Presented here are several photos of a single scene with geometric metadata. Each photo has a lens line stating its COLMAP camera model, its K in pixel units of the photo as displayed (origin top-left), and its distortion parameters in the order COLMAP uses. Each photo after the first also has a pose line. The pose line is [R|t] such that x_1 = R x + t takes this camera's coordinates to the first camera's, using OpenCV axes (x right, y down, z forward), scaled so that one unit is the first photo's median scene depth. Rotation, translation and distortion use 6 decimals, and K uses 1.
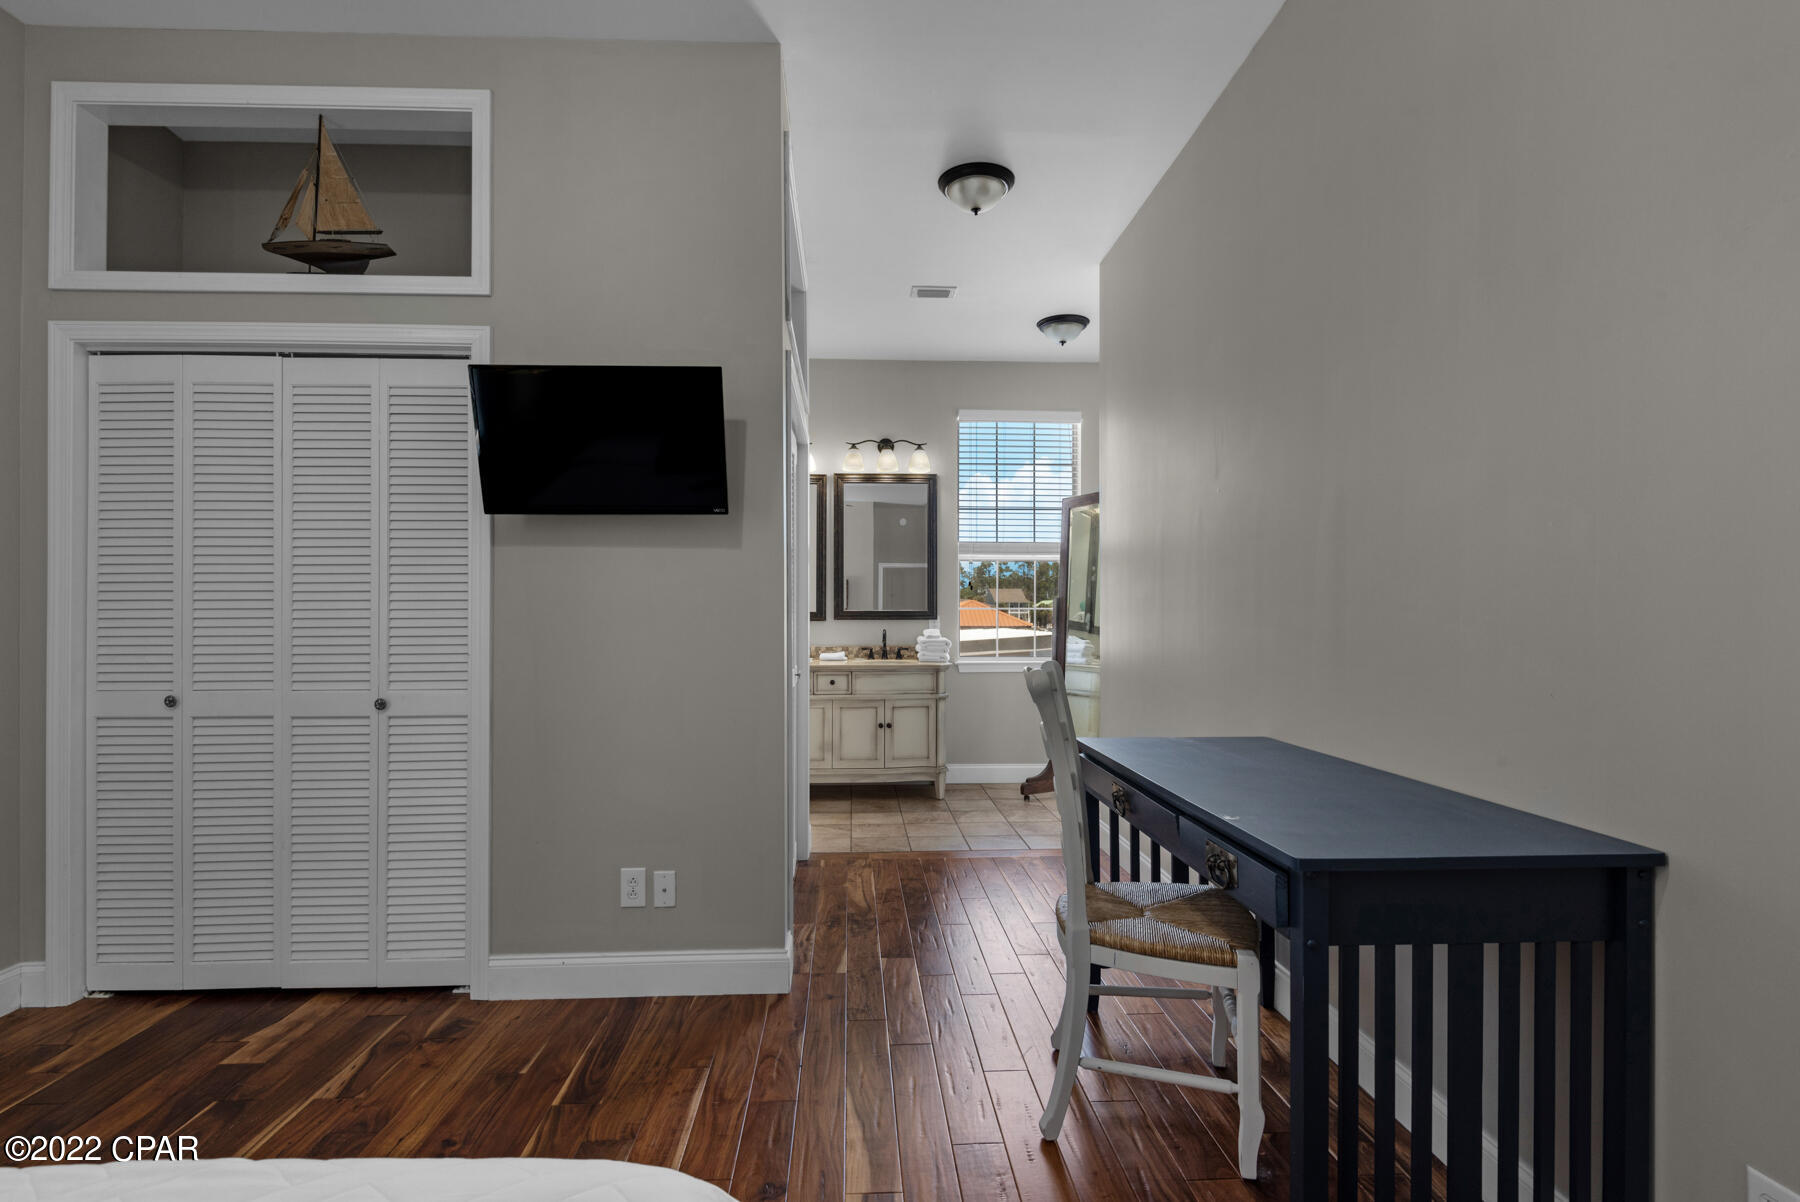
lens RADIAL K [[850.1, 0, 900.0], [0, 850.1, 612.8], [0, 0, 1]] dist [0.015991, -0.014474]
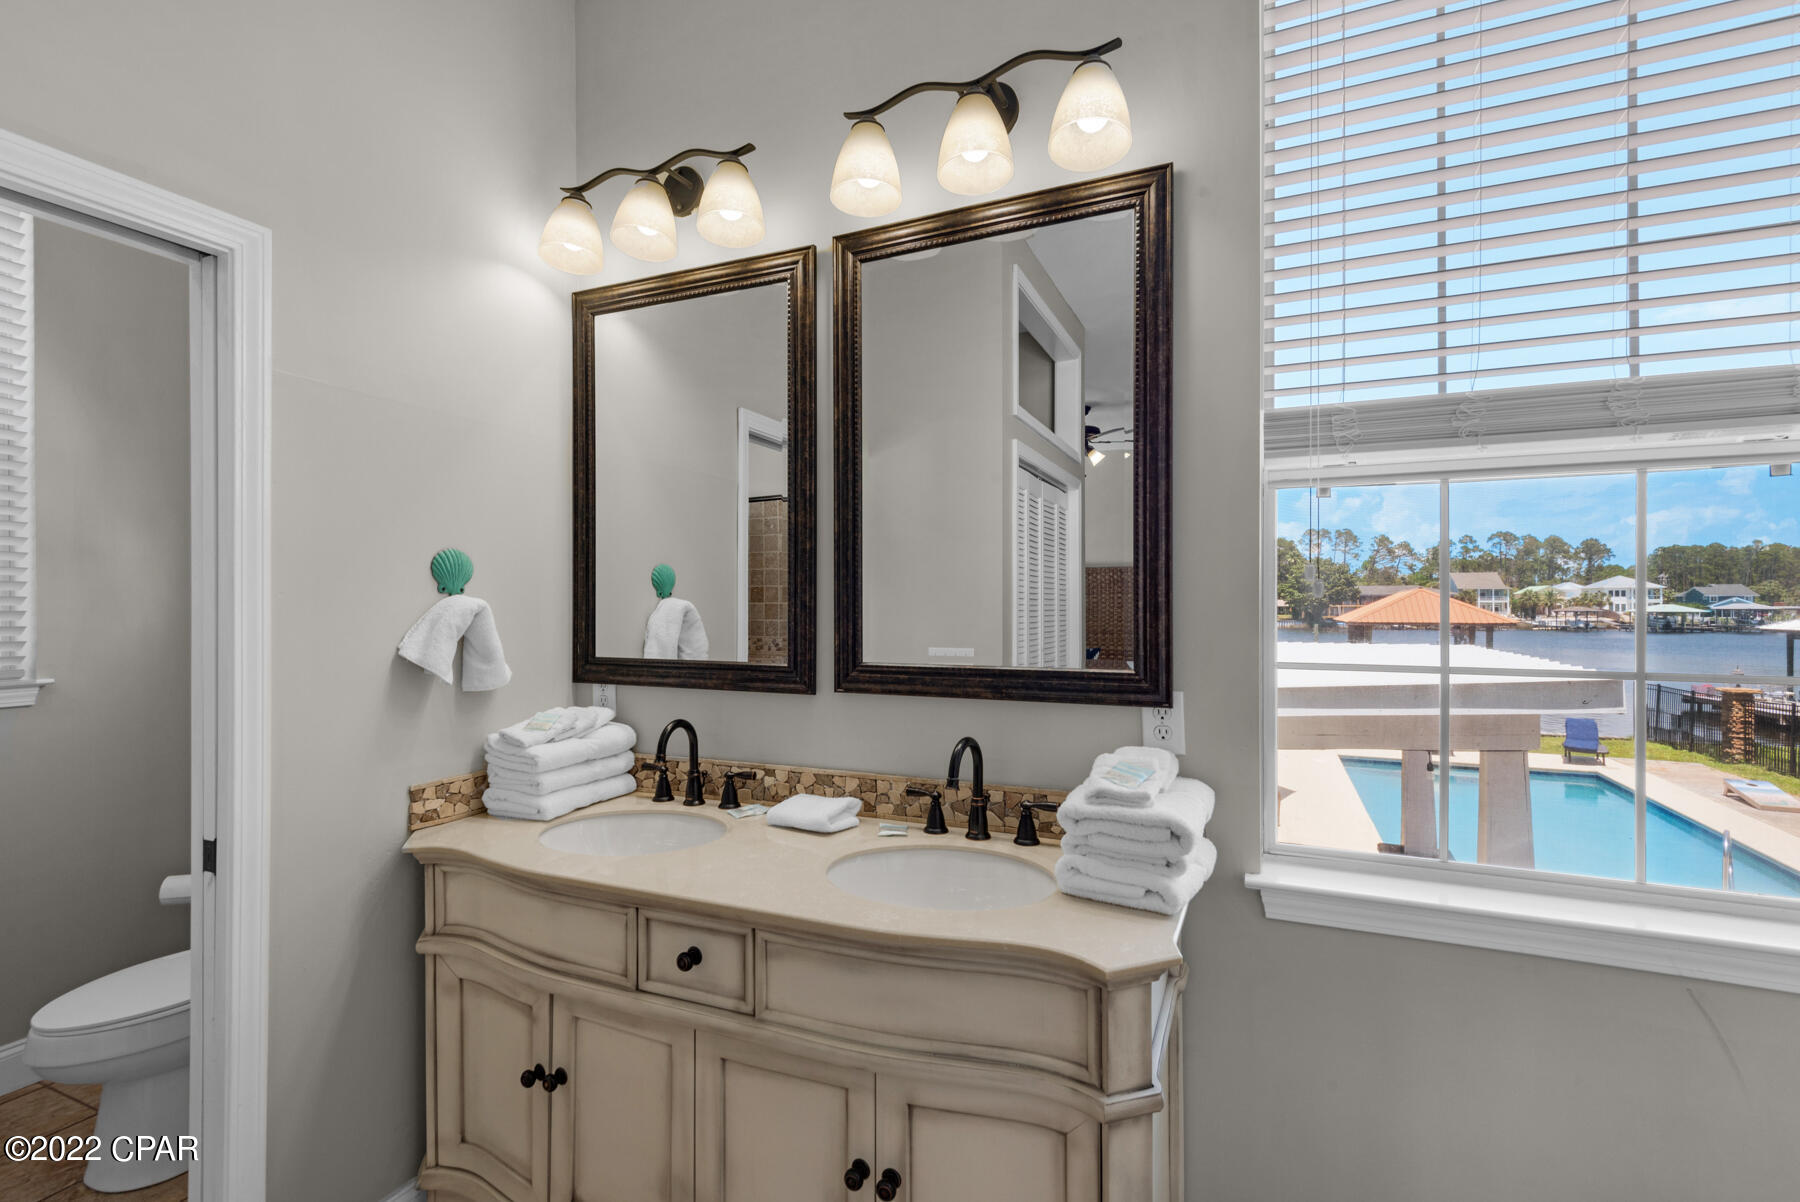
lens RADIAL K [[833.0, 0, 900.0], [0, 833.0, 601.0], [0, 0, 1]] dist [0.014132, 0.000049]
pose [[0.889033, -0.000018, -0.457843, 0.148169], [0.000106, 1.000000, 0.000166, -0.043985], [0.457843, -0.000196, 0.889033, 1.230167]]
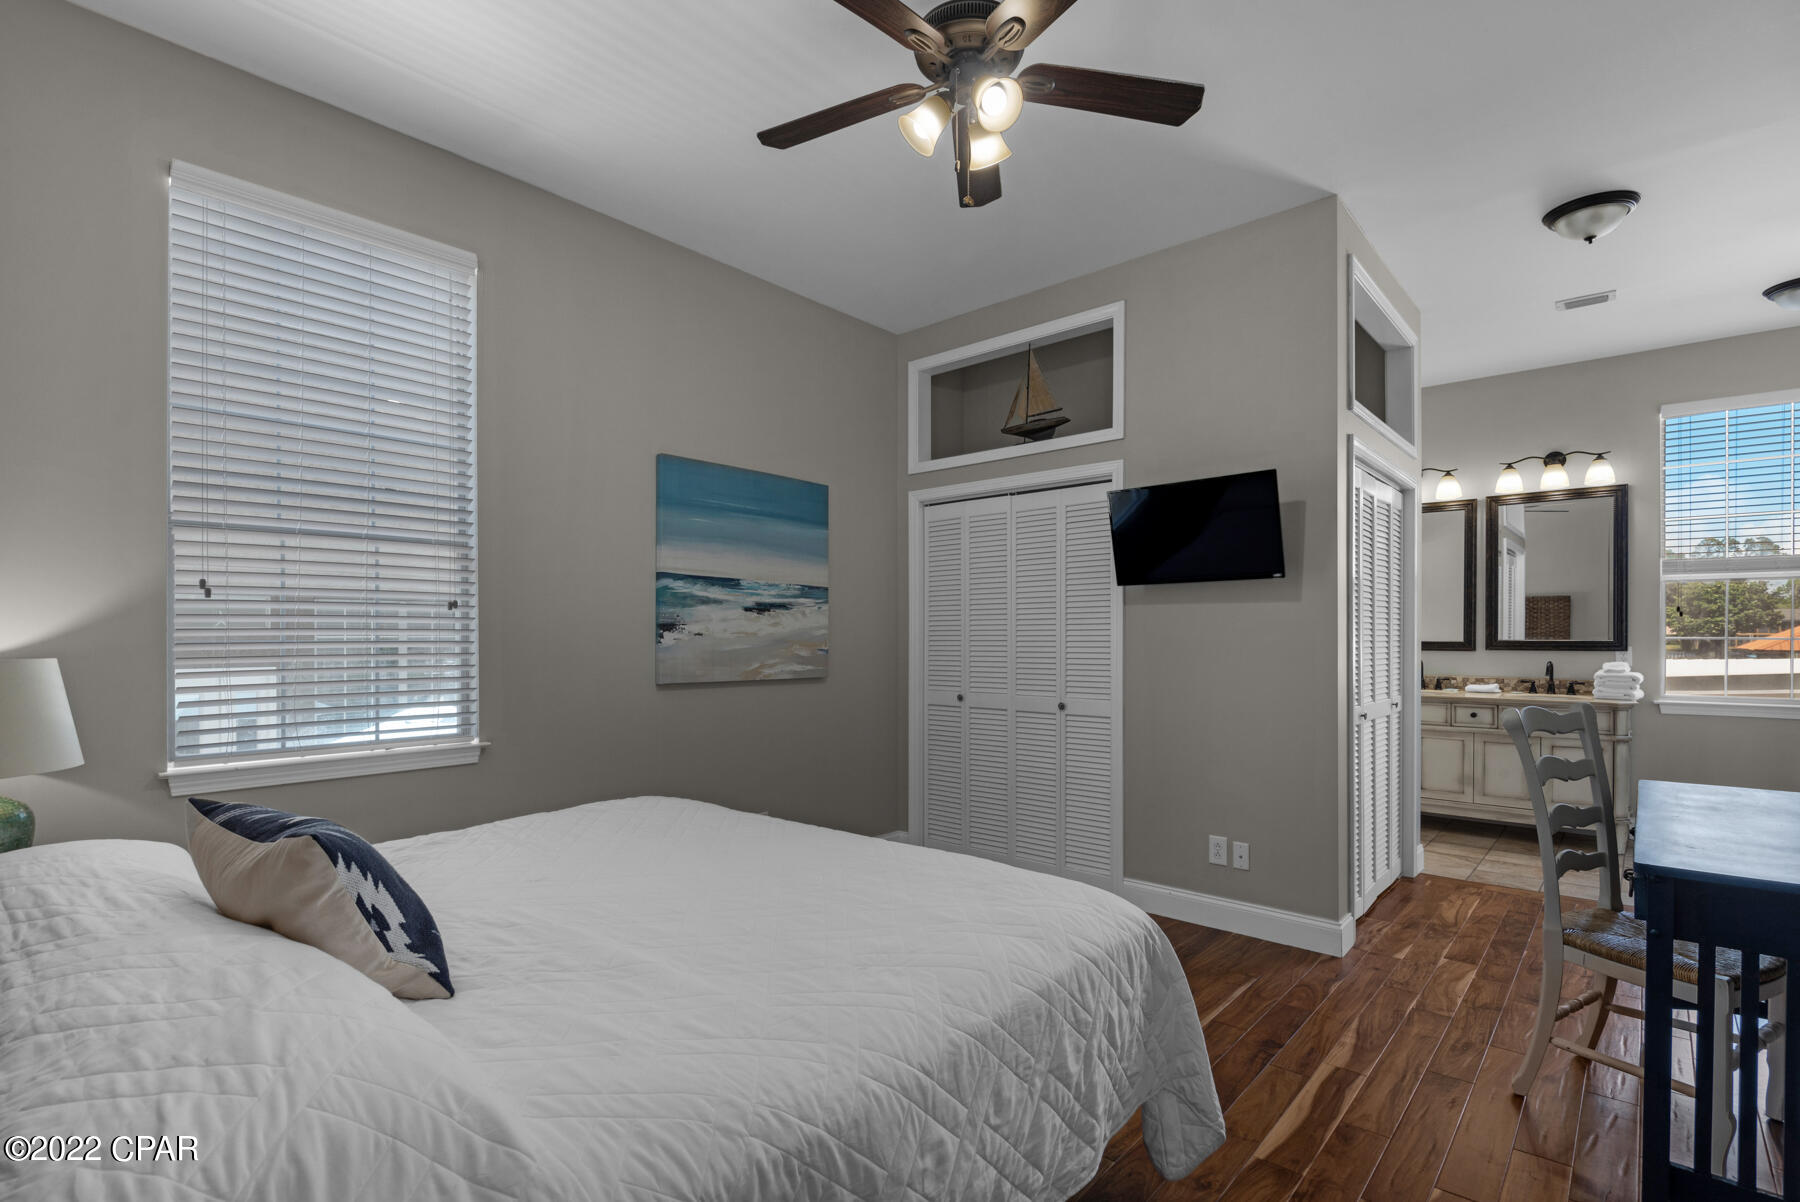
lens RADIAL K [[857.5, 0, 880.5], [0, 857.5, 642.0], [0, 0, 1]] dist [0.015854, -0.019549]
pose [[0.703241, 0.006325, -0.710923, 0.220393], [0.003599, 0.999916, 0.012456, -0.025870], [0.710942, -0.011318, 0.703159, -0.275715]]
